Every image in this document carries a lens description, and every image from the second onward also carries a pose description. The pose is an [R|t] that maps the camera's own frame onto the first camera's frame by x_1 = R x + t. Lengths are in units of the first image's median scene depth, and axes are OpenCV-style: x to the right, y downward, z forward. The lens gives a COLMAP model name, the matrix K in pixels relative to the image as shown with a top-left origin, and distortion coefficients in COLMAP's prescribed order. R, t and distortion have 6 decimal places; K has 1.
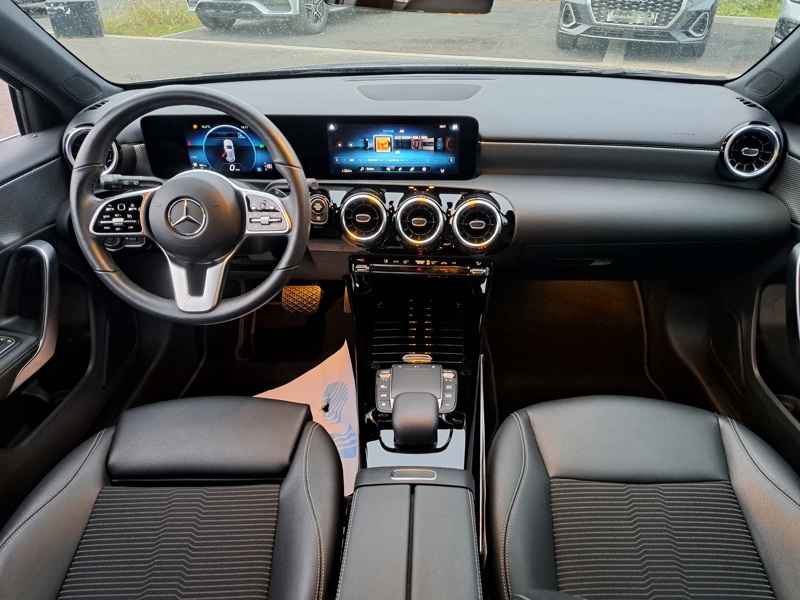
lens RADIAL K [[566.4, 0, 429.2], [0, 566.4, 279.1], [0, 0, 1]] dist [0.065241, -0.069117]
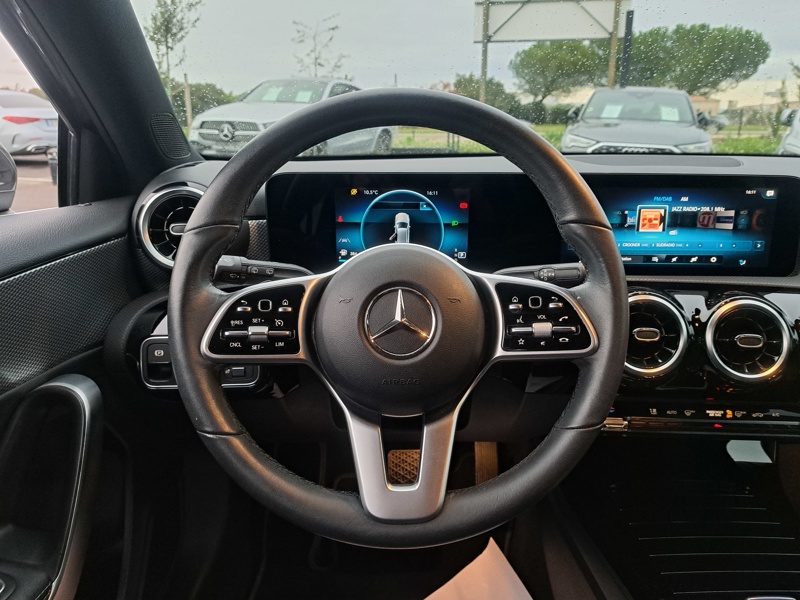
lens RADIAL K [[566.4, 0, 429.2], [0, 566.4, 279.1], [0, 0, 1]] dist [0.065241, -0.069117]
pose [[0.999105, 0.007050, 0.041709, -0.356892], [0.003966, 0.966059, -0.258292, -0.012535], [-0.042114, 0.258226, 0.965166, 0.425841]]
